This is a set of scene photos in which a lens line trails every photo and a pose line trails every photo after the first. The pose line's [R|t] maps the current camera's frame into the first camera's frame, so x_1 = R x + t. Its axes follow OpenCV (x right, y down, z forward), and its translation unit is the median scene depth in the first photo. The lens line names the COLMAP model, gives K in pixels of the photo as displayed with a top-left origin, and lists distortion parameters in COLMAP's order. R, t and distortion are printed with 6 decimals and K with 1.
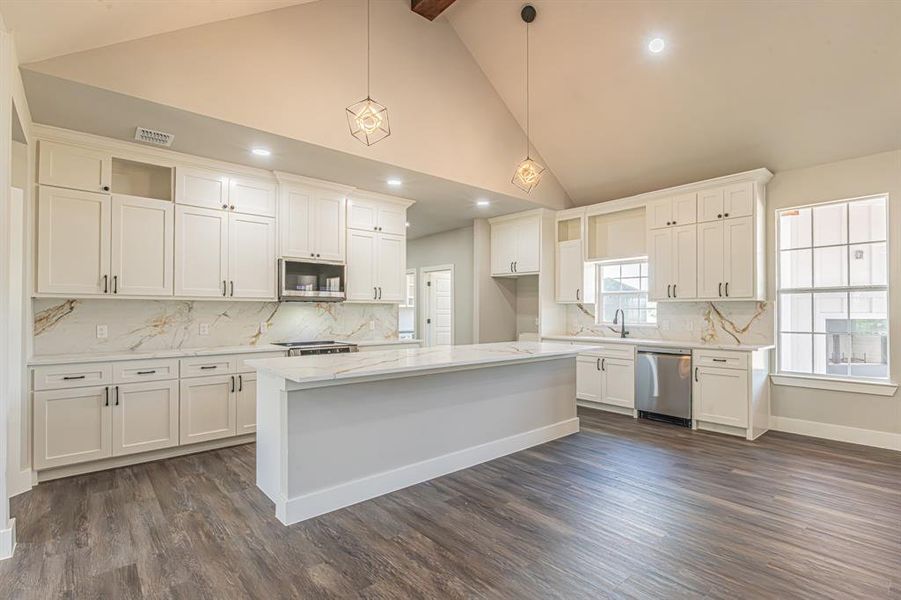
lens RADIAL K [[431.9, 0, 453.8], [0, 431.9, 307.3], [0, 0, 1]] dist [-0.001523, -0.000311]
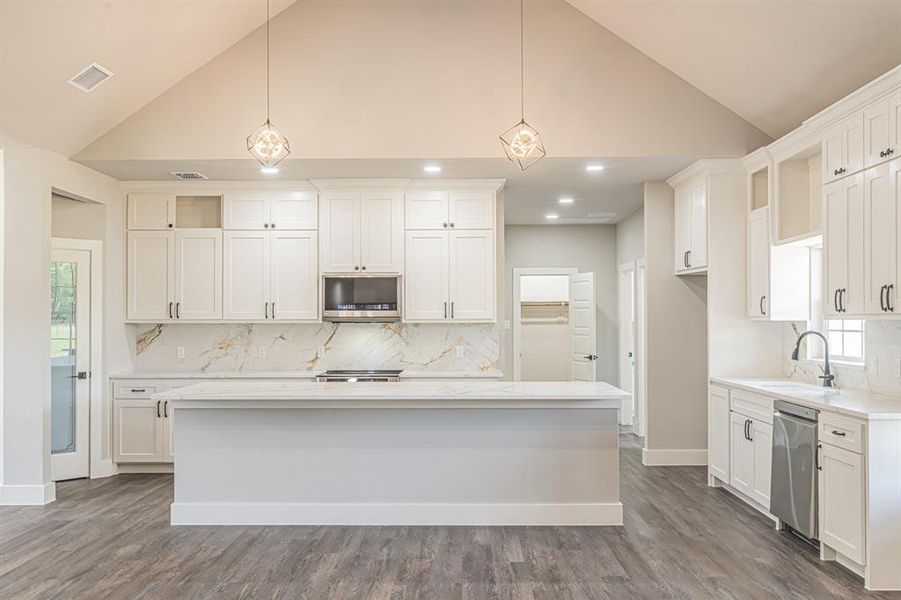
lens RADIAL K [[798.4, 0, 450.4], [0, 798.4, 313.5], [0, 0, 1]] dist [-0.001195, 0.003885]
pose [[0.743553, -0.008778, -0.668619, 0.948670], [0.009219, 0.999953, -0.002875, -0.027908], [0.668613, -0.004026, 0.743599, -0.052306]]
